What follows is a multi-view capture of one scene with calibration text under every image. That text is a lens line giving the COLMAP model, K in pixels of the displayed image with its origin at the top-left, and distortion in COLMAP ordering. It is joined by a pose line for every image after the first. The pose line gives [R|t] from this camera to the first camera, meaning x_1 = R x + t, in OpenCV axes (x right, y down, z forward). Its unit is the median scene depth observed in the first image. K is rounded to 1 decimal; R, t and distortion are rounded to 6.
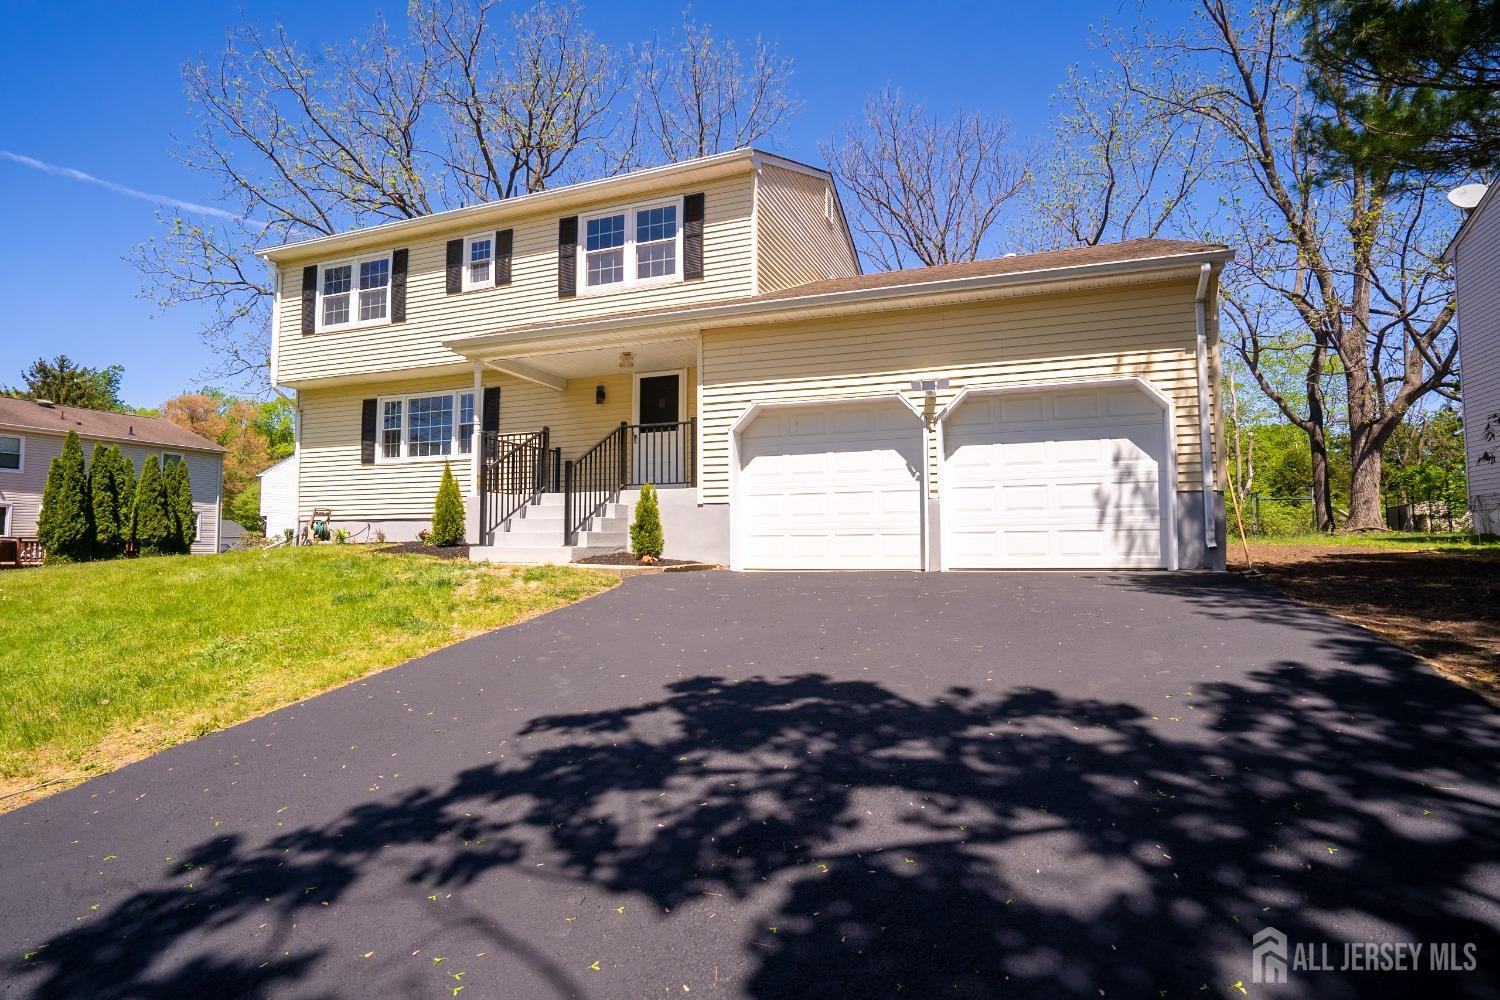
lens RADIAL K [[765.2, 0, 746.4], [0, 765.2, 498.0], [0, 0, 1]] dist [-0.059405, 0.040694]
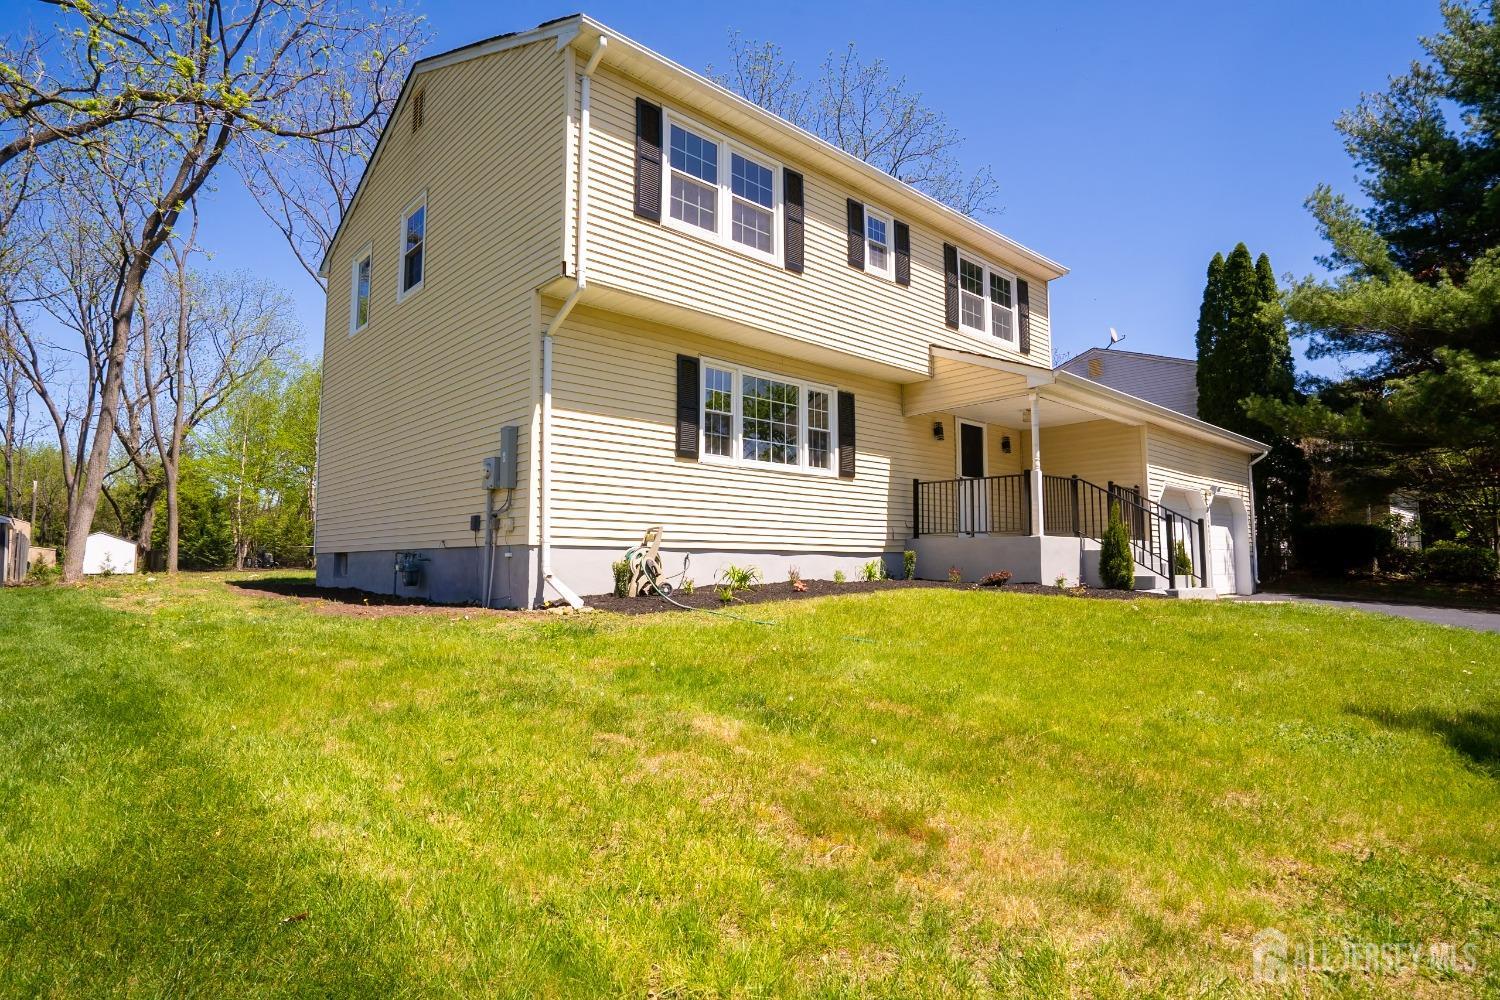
lens RADIAL K [[807.0, 0, 750.0], [0, 807.0, 500.0], [0, 0, 1]] dist [-0.038241, -0.000058]
pose [[0.453475, 0.079170, 0.887746, -1.167123], [-0.055899, 0.996612, -0.060324, 0.028152], [-0.889514, -0.022268, 0.456364, 0.712029]]
